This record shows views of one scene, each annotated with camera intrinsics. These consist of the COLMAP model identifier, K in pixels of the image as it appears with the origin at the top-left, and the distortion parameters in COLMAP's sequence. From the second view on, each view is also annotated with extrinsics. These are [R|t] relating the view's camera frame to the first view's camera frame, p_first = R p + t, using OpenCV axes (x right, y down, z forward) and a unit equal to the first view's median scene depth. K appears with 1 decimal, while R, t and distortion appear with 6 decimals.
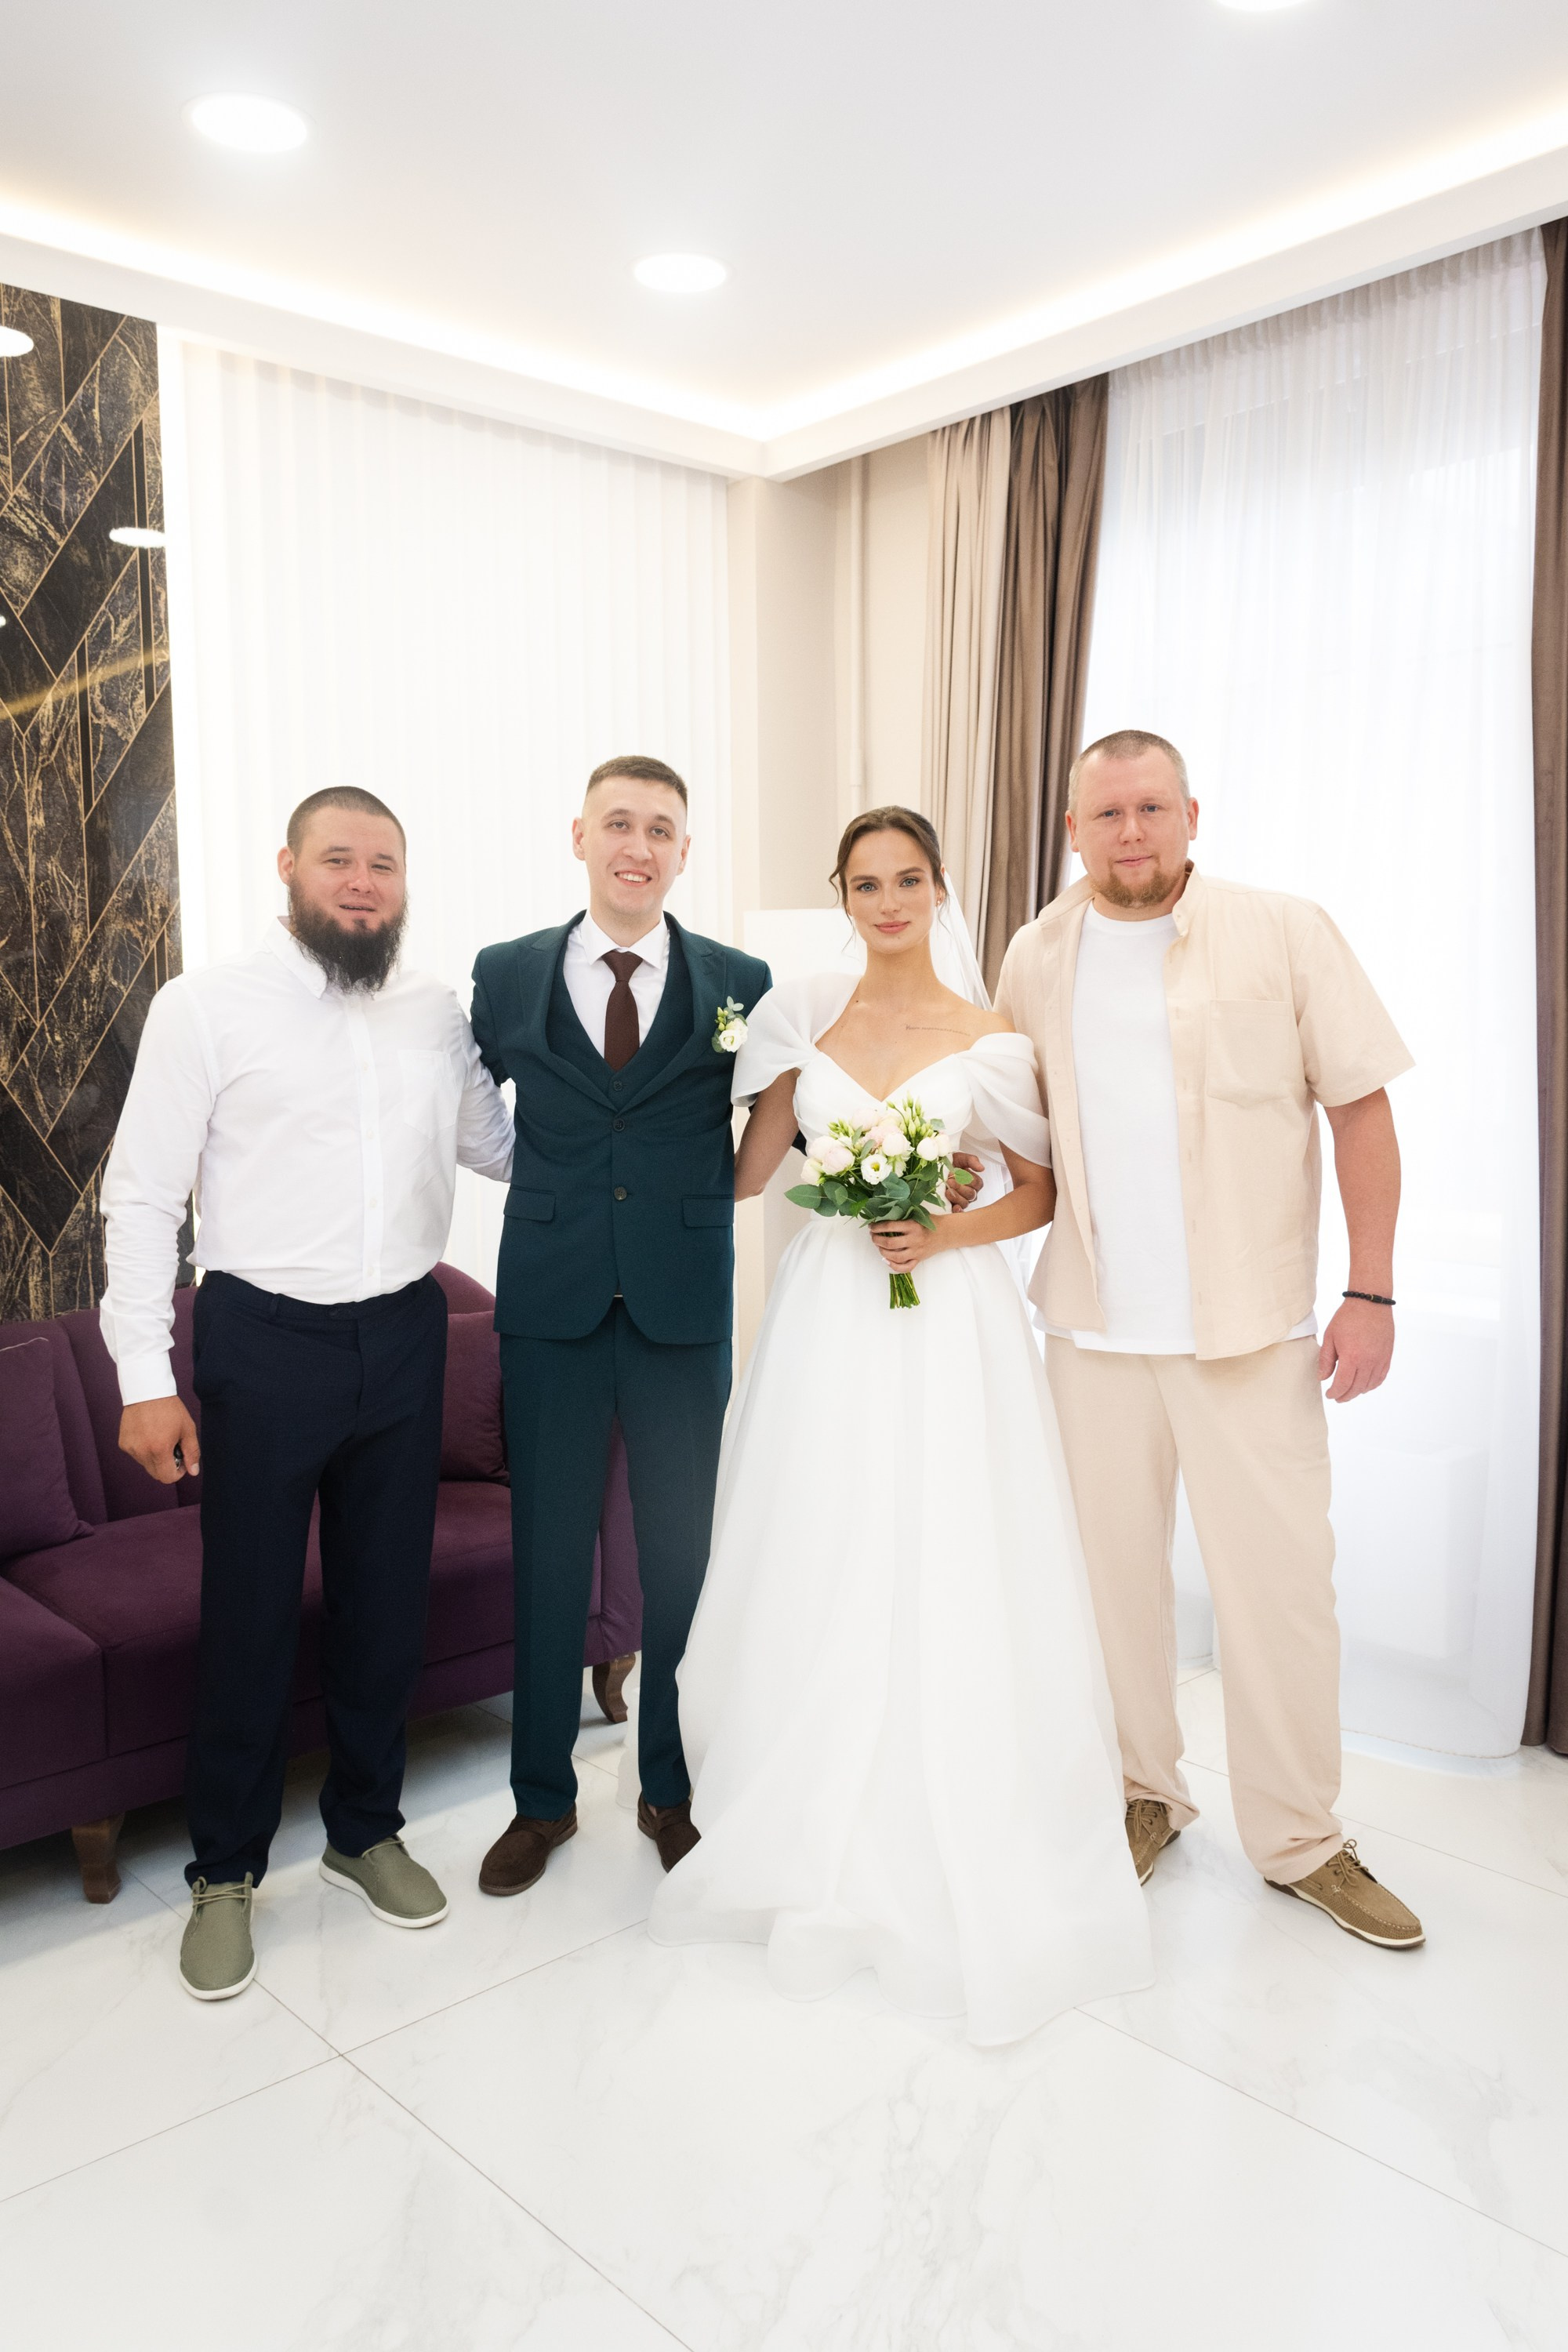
lens RADIAL K [[1818.1, 0, 787.7], [0, 1818.1, 1172.3], [0, 0, 1]] dist [0.006822, -0.007756]
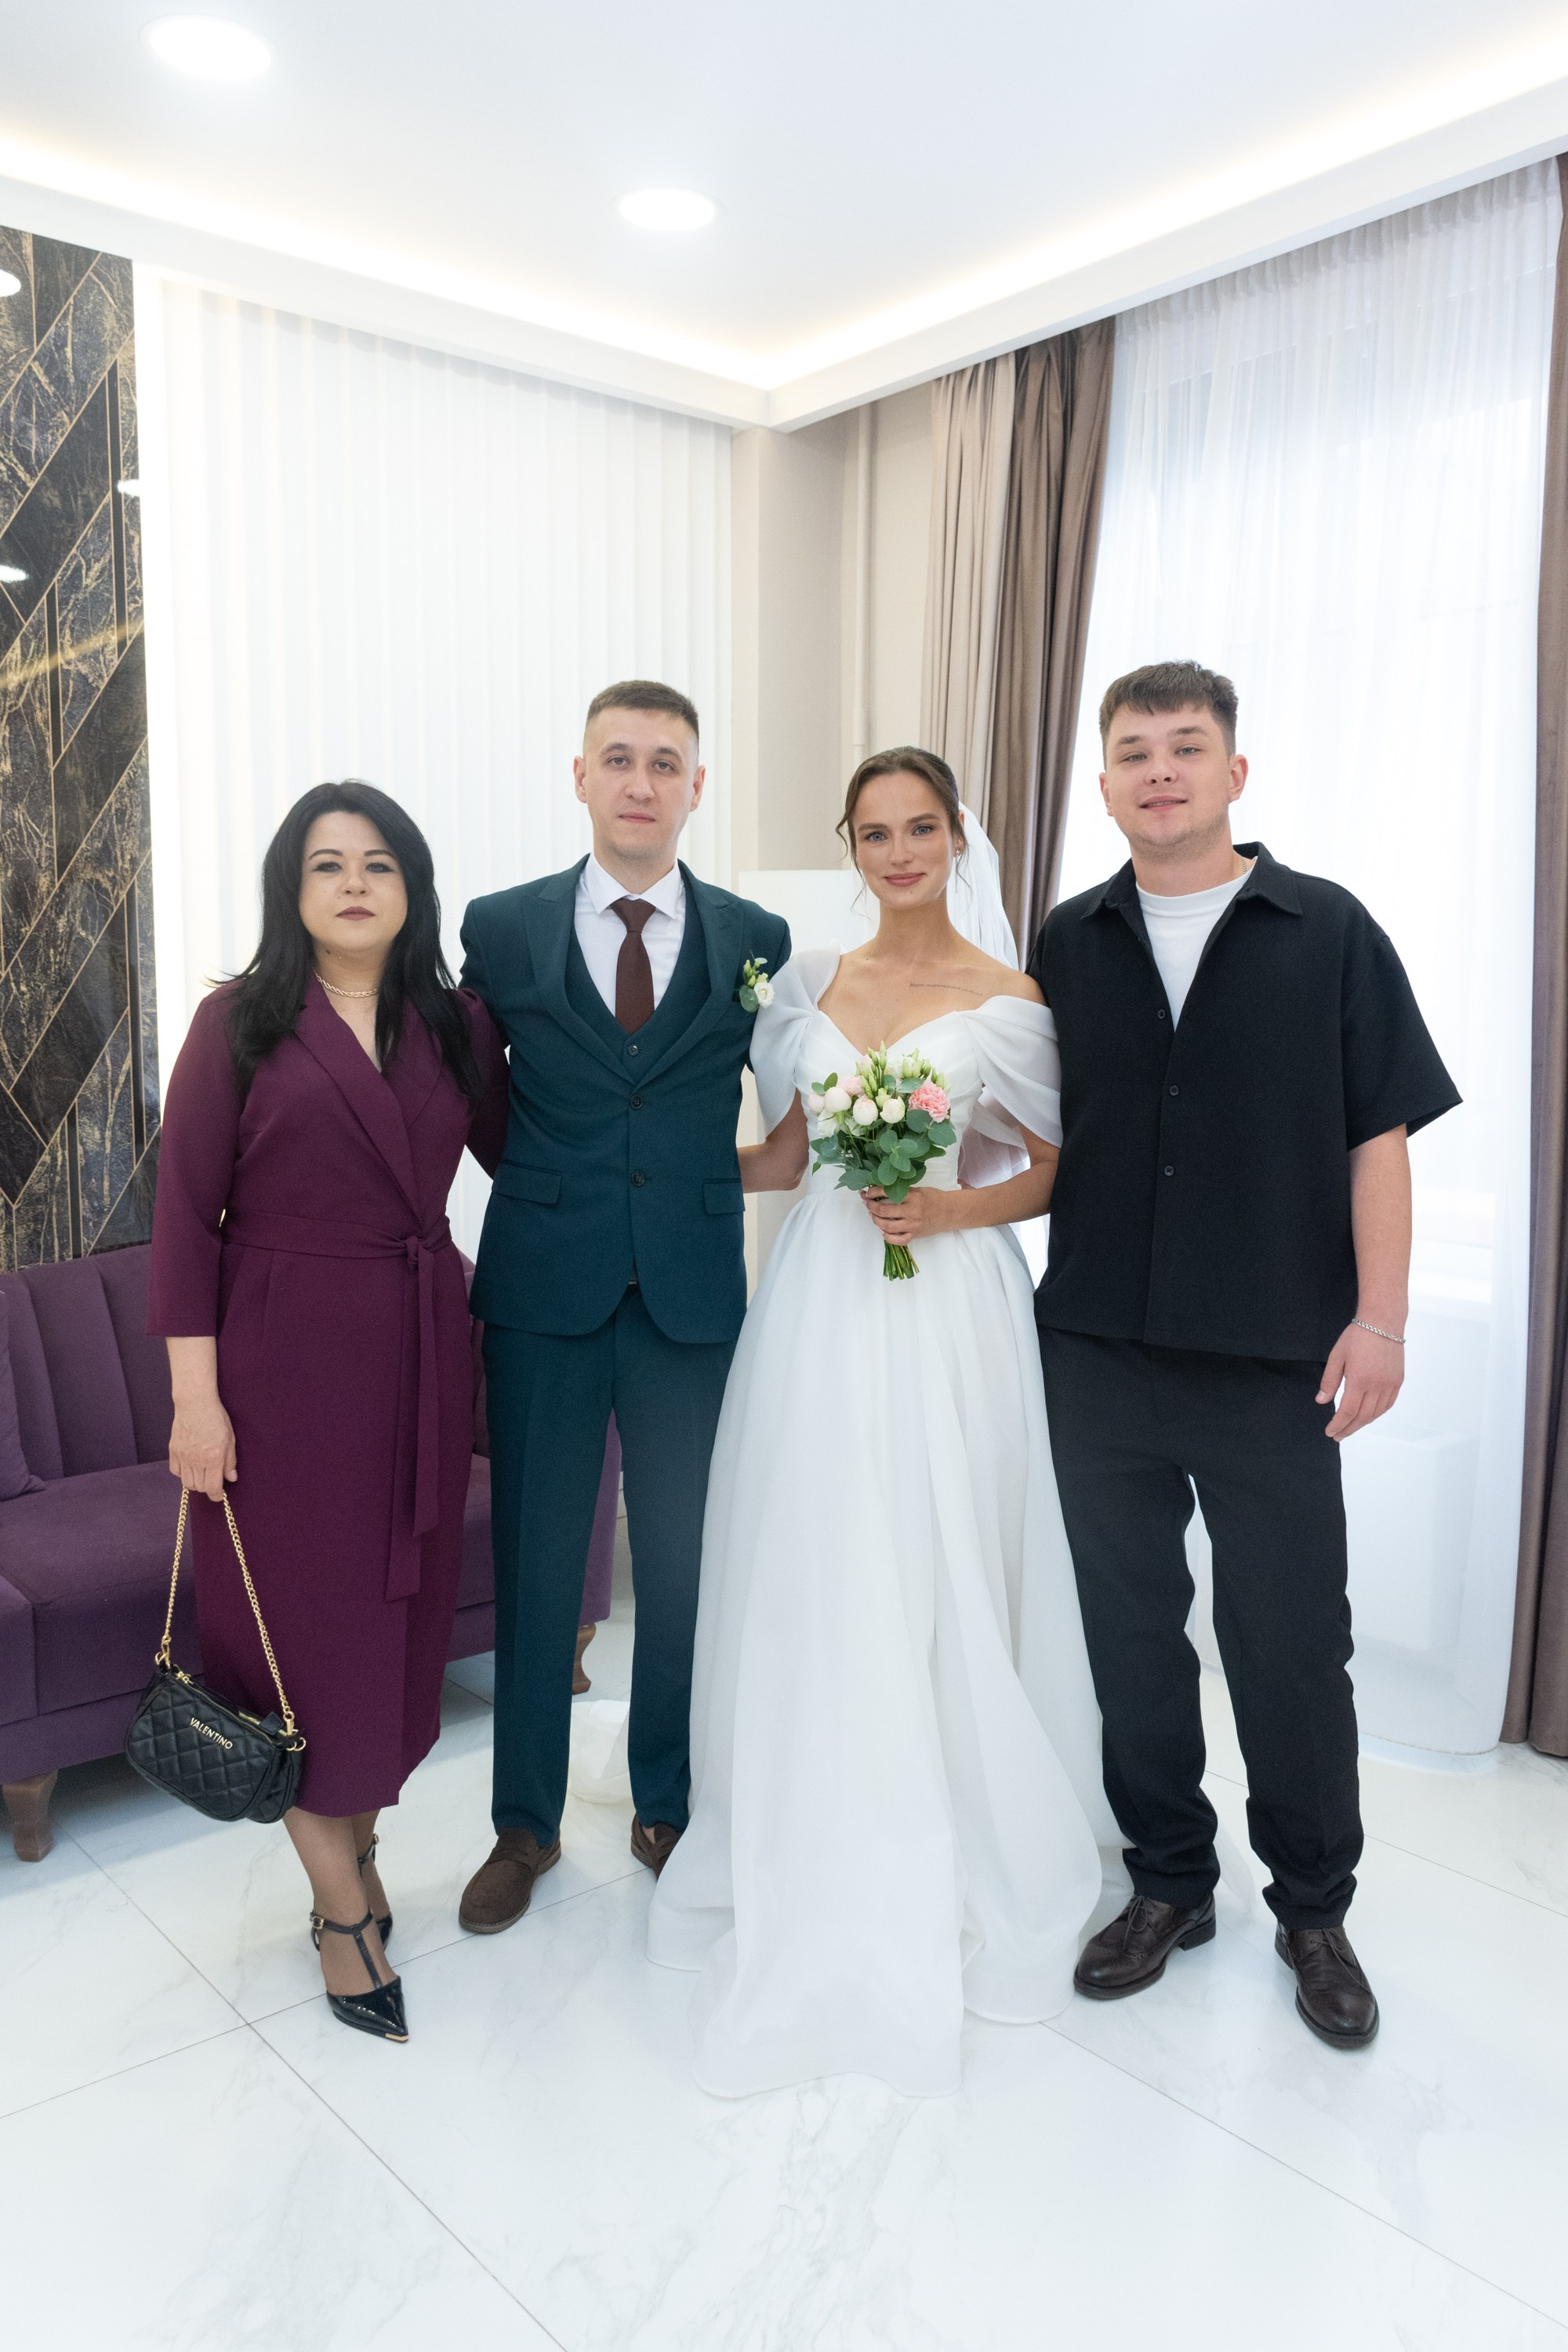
lens RADIAL K [[1818.1, 0, 787.7], [0, 1818.1, 1172.3], [0, 0, 1]] dist [0.006822, -0.007756]
pose [[0.999300, 0.018219, -0.032667, 0.047271], [-0.017740, 0.999732, 0.014883, 0.004053], [0.032929, -0.014293, 0.999355, 0.024038]]
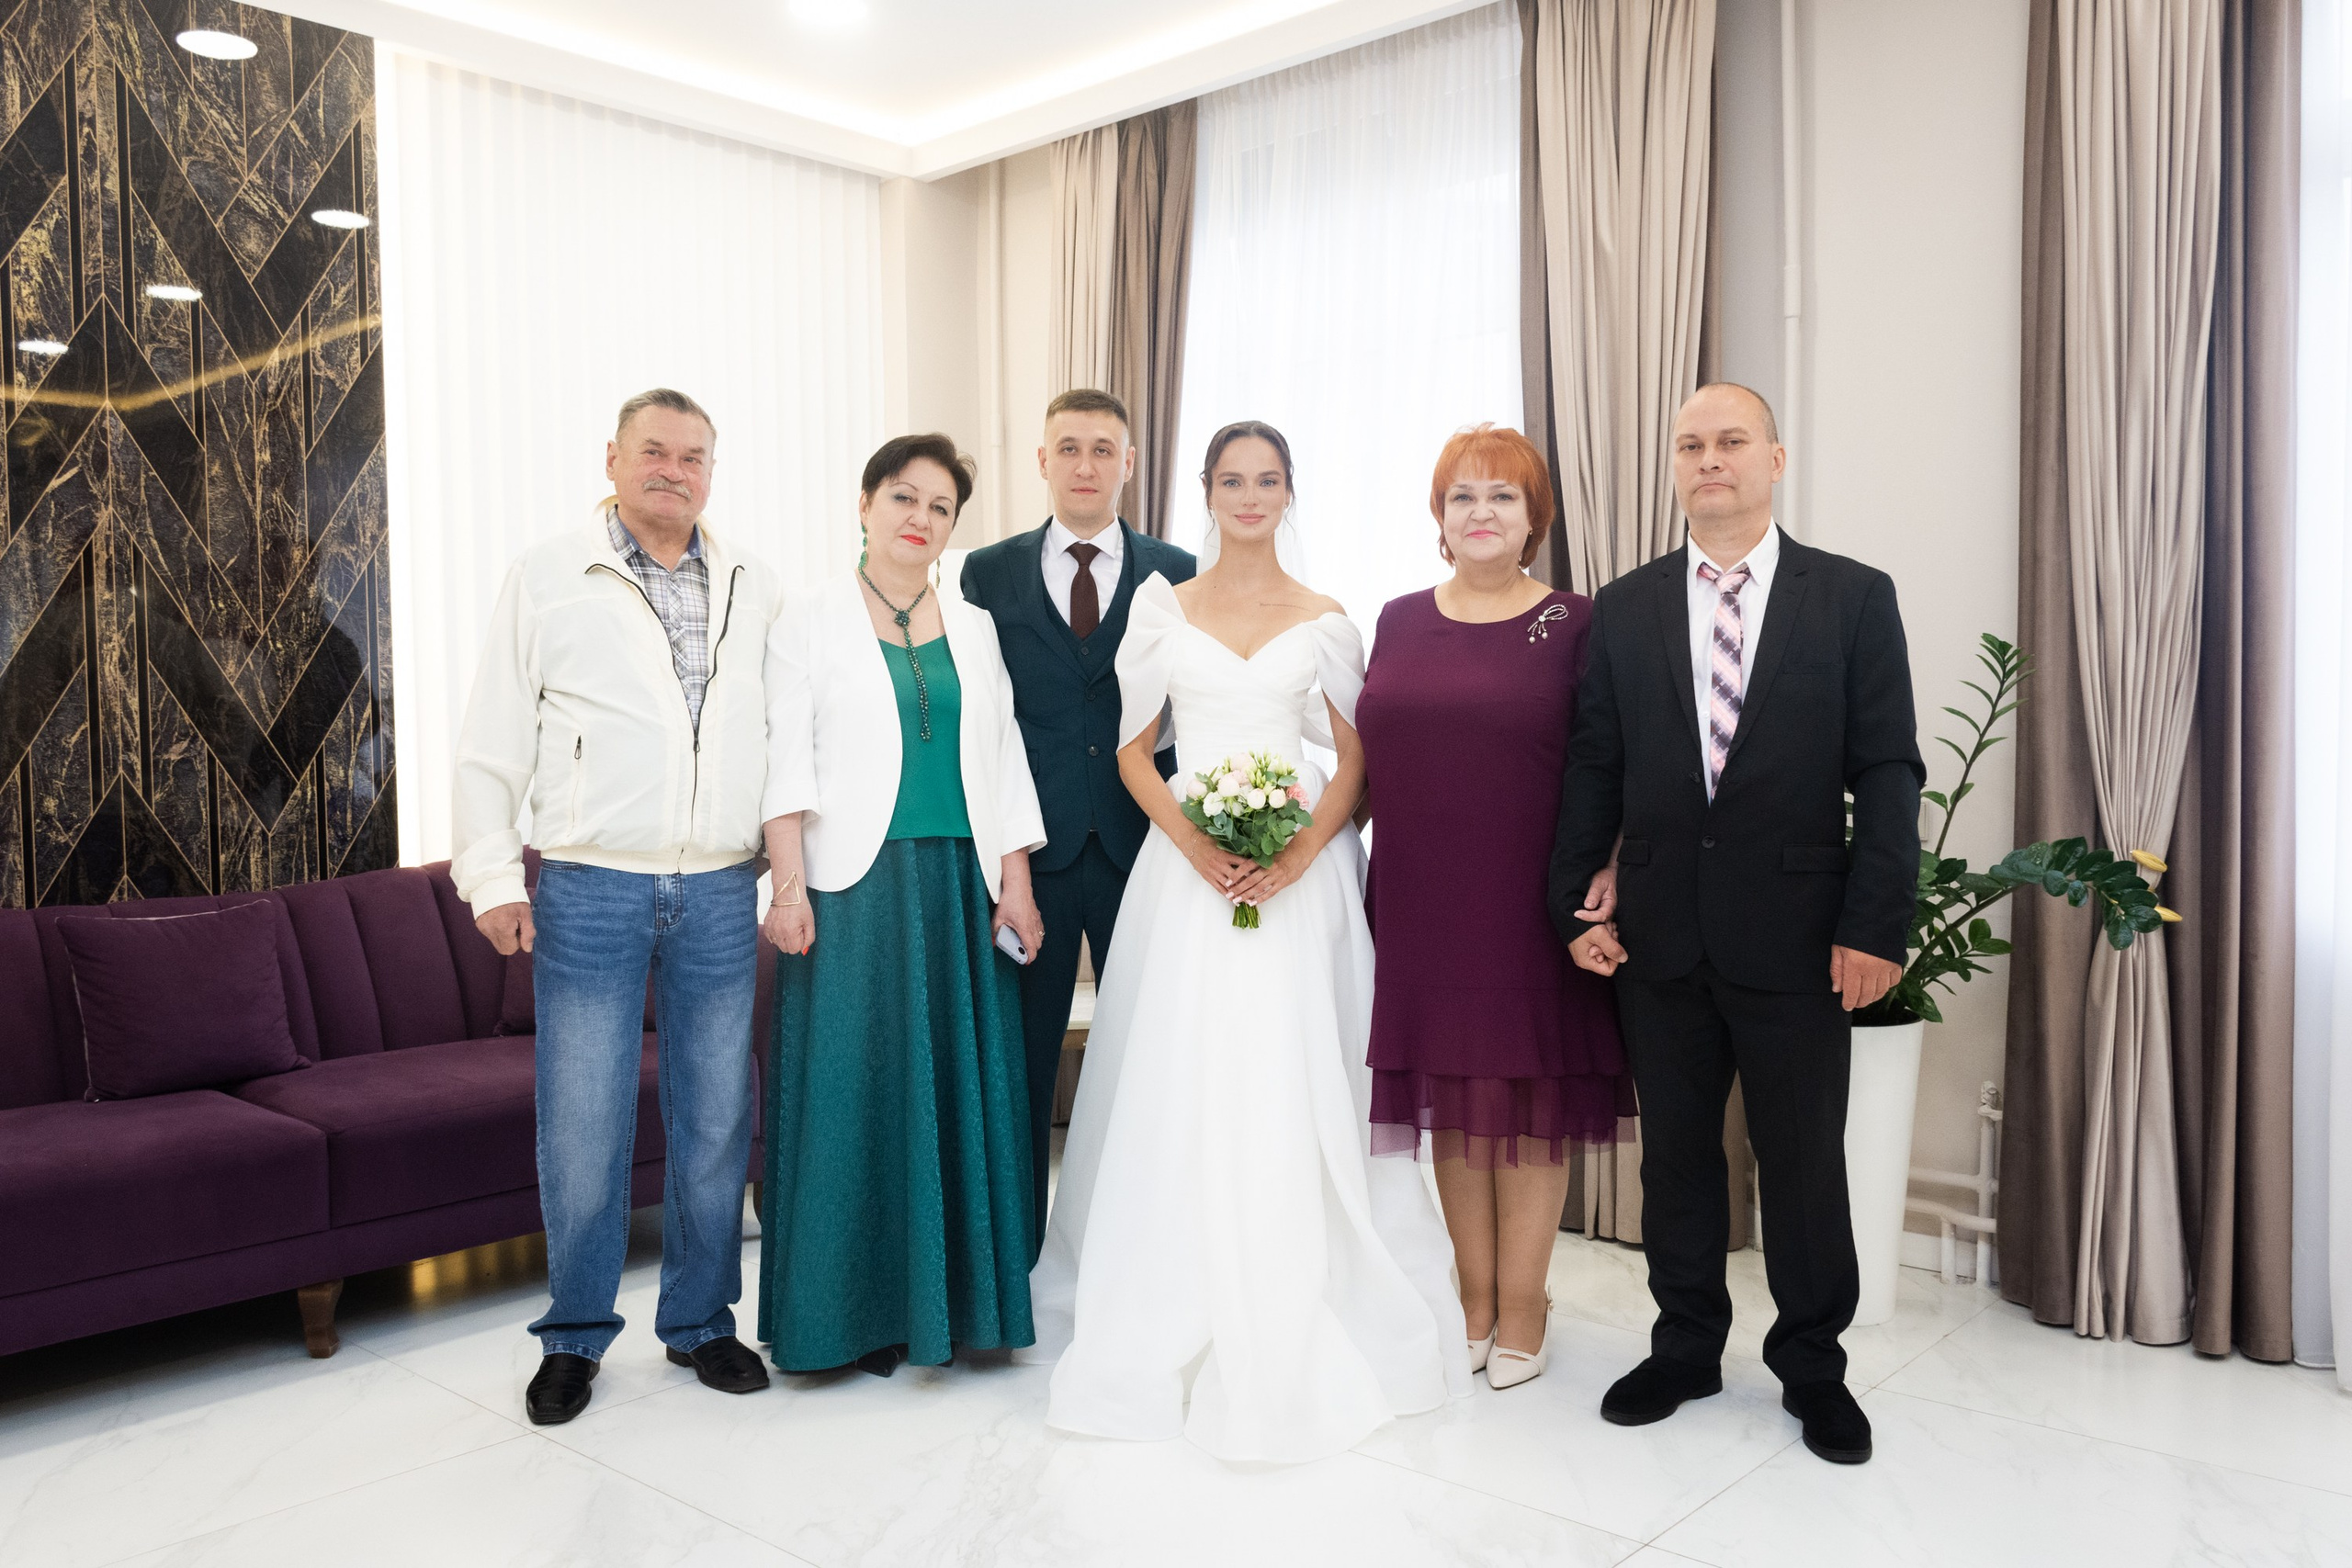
lens RADIAL K [[1898.4, 0, 1164.3], [0, 1898.4, 788.8], [0, 0, 1]] dist [0.002678, -0.004058]
pose [[0.996017, -0.007214, 0.088876, 0.046600], [0.011958, 0.998525, -0.052964, 0.085442], [-0.088363, 0.053816, 0.994633, -0.231316]]
